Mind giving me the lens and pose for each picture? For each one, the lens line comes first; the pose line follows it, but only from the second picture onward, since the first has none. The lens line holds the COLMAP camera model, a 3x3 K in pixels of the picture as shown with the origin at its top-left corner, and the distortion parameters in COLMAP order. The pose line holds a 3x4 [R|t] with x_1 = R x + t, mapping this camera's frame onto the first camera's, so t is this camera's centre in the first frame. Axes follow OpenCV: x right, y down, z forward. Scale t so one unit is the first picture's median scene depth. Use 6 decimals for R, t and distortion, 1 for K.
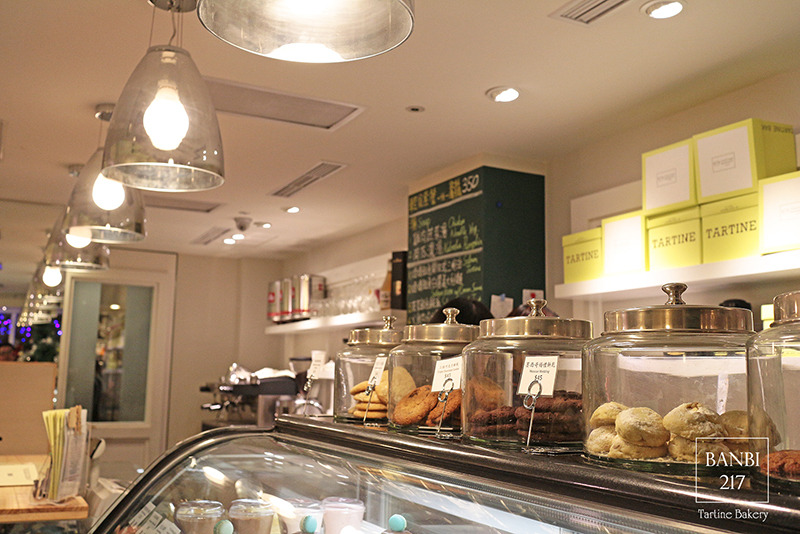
lens RADIAL K [[846.9, 0, 400.0], [0, 846.9, 267.0], [0, 0, 1]] dist [-0.001597, 0.005331]
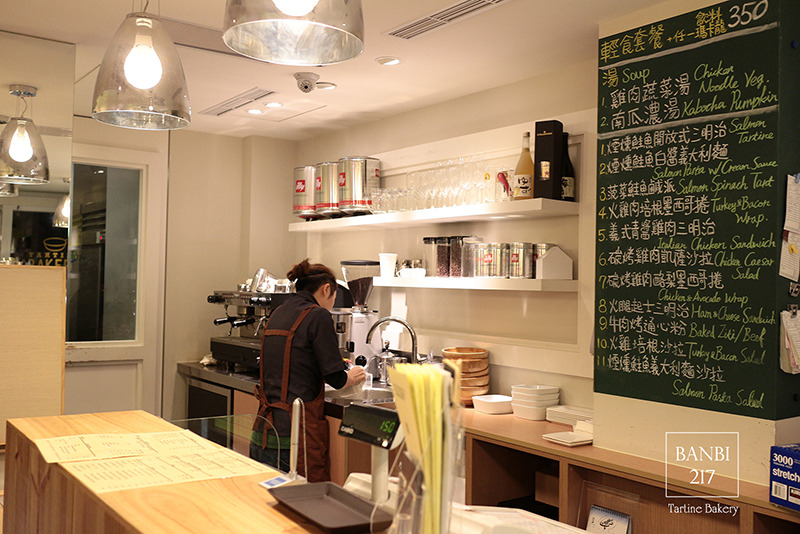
lens RADIAL K [[814.3, 0, 400.0], [0, 814.3, 267.0], [0, 0, 1]] dist [0.000601, -0.008413]
pose [[0.987016, 0.008545, 0.160394, -0.281609], [-0.026334, 0.993680, 0.109114, 0.039533], [-0.158448, -0.111921, 0.981004, 0.341305]]
